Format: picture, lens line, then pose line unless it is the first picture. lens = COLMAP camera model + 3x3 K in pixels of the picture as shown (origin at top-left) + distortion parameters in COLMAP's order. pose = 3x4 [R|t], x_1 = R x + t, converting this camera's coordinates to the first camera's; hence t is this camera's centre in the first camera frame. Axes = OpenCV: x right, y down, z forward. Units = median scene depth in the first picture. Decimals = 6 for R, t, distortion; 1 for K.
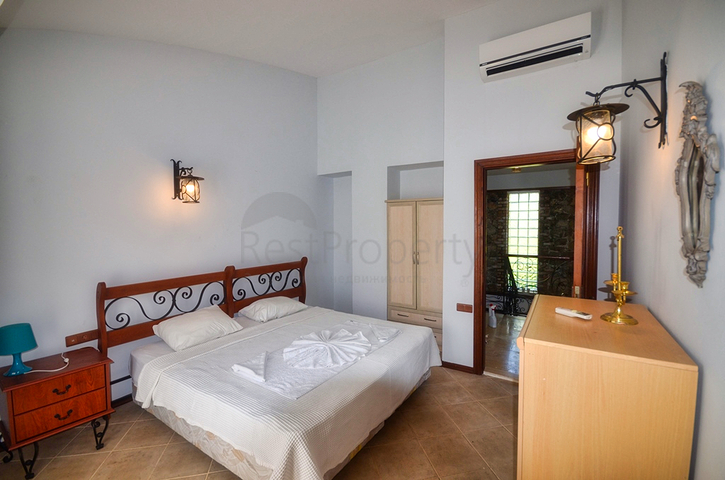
lens RADIAL K [[316.1, 0, 362.5], [0, 316.1, 240.0], [0, 0, 1]] dist [0.000306, -0.003966]
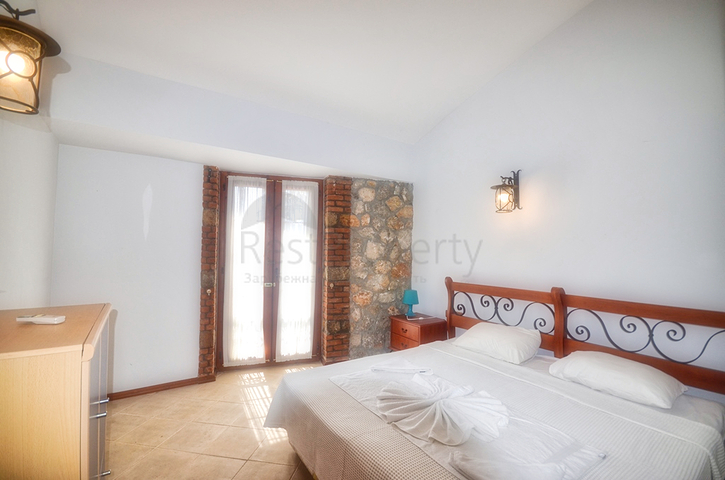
lens RADIAL K [[316.1, 0, 362.5], [0, 316.1, 240.0], [0, 0, 1]] dist [0.000306, -0.003966]
pose [[-0.402851, -0.003865, -0.915258, 0.539211], [-0.029790, 0.999517, 0.008892, -0.030508], [0.914781, 0.030848, -0.402771, 0.997366]]
